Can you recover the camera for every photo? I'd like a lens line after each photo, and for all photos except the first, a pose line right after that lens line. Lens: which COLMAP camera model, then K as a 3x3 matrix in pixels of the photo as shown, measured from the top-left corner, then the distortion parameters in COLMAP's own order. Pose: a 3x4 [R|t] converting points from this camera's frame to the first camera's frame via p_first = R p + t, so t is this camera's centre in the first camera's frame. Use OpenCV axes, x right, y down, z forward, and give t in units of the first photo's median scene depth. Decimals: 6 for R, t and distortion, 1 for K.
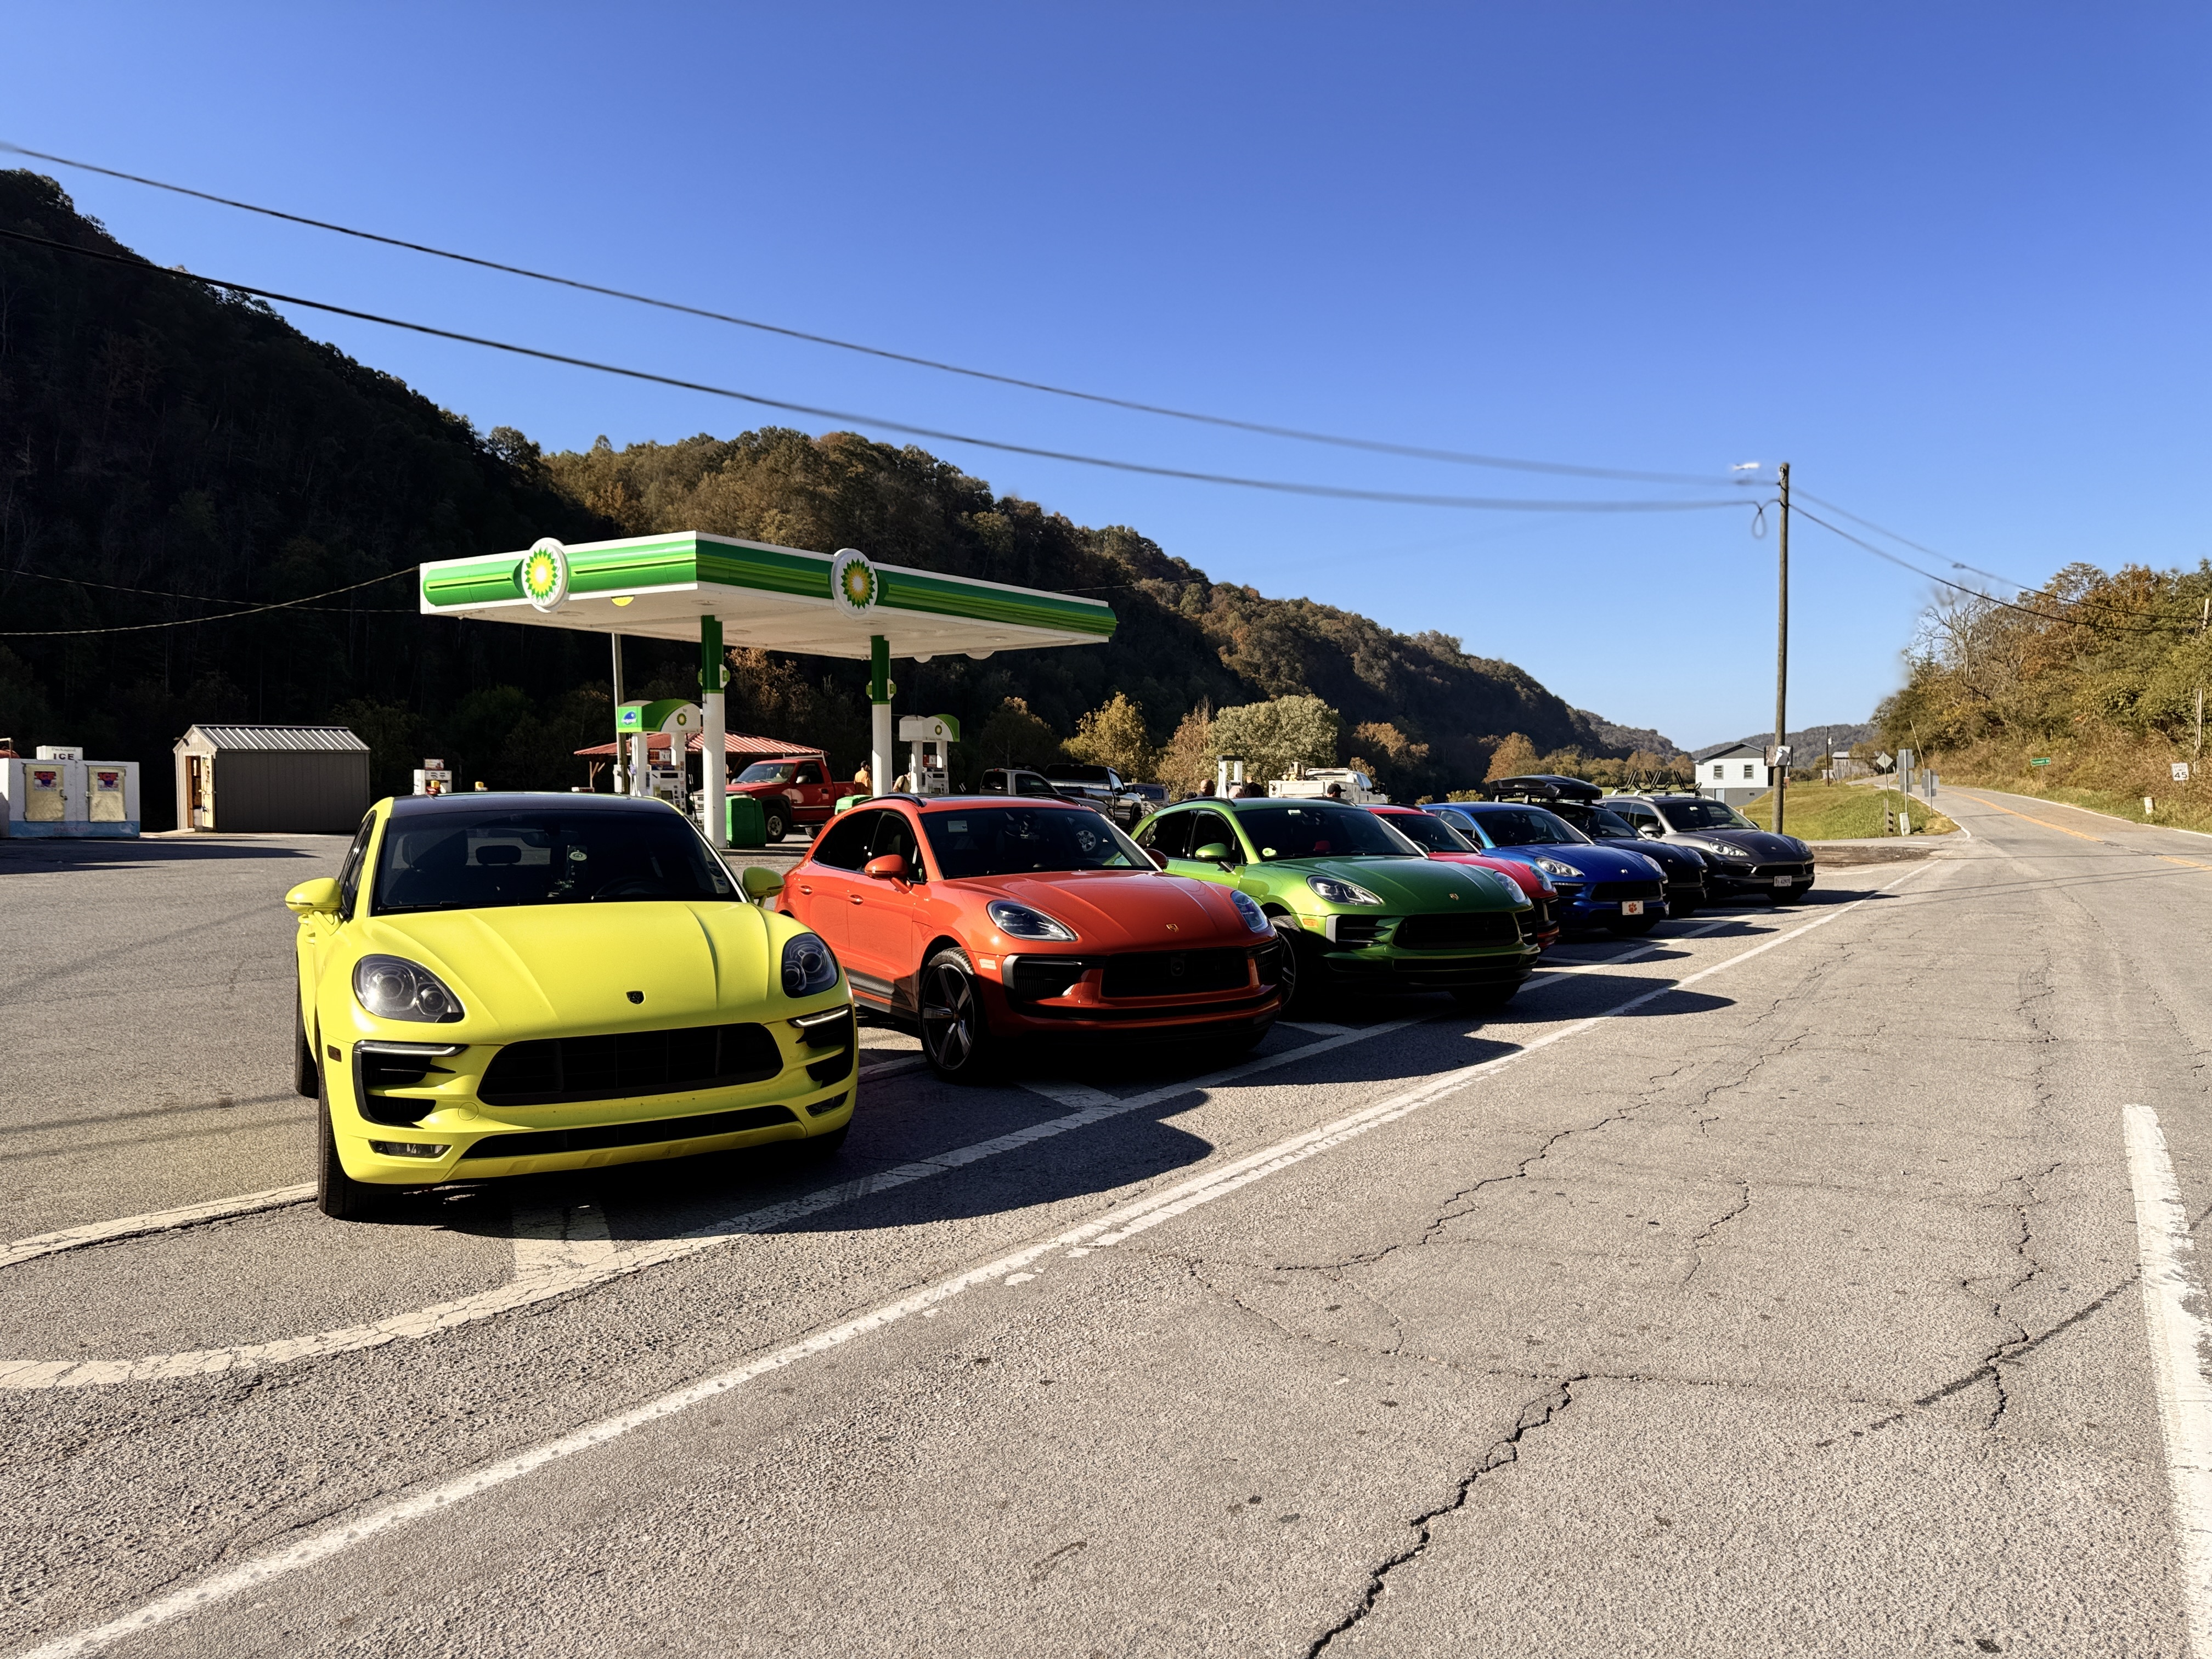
lens RADIAL K [[1517.6, 0, 1110.8], [0, 1517.6, 838.1], [0, 0, 1]] dist [0.158174, -0.340620]
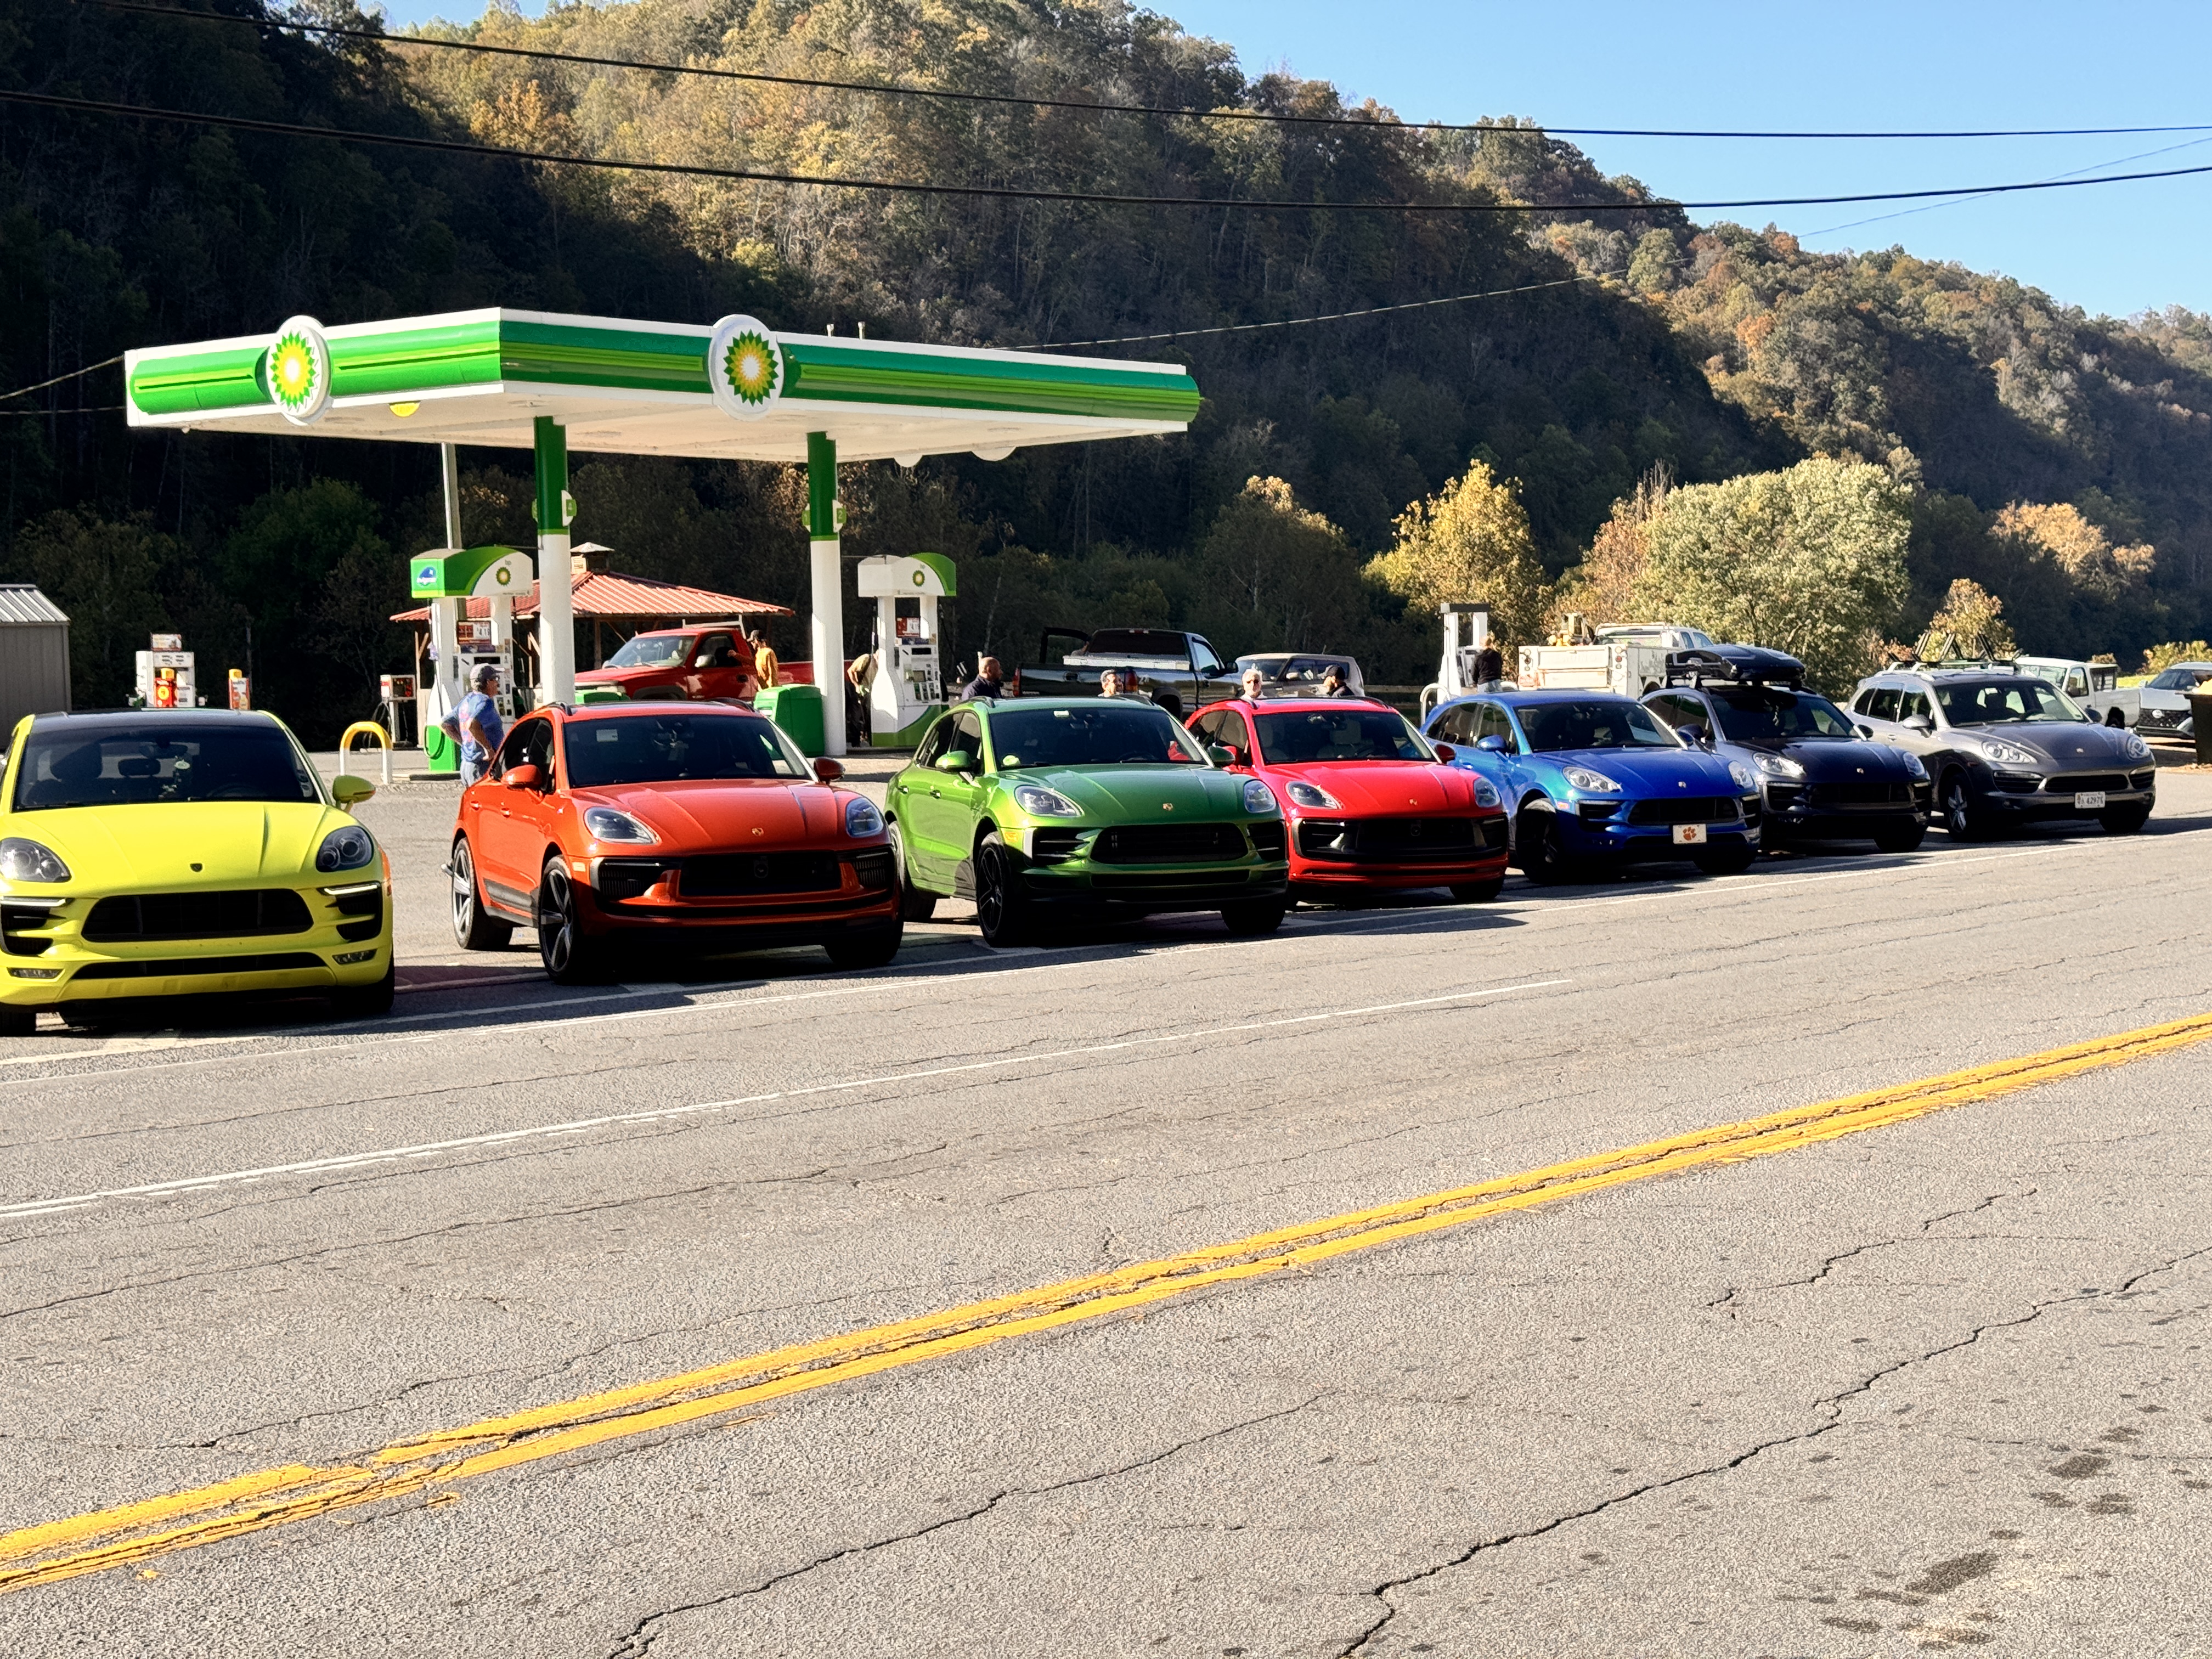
lens RADIAL K [[3074.7, 0, 1118.4], [0, 3074.7, 845.7], [0, 0, 1]] dist [0.129942, -0.102570]
pose [[0.991239, -0.006714, -0.131912, 0.125002], [0.010782, 0.999487, 0.030147, 0.001771], [0.131642, -0.031306, 0.990803, -0.233268]]
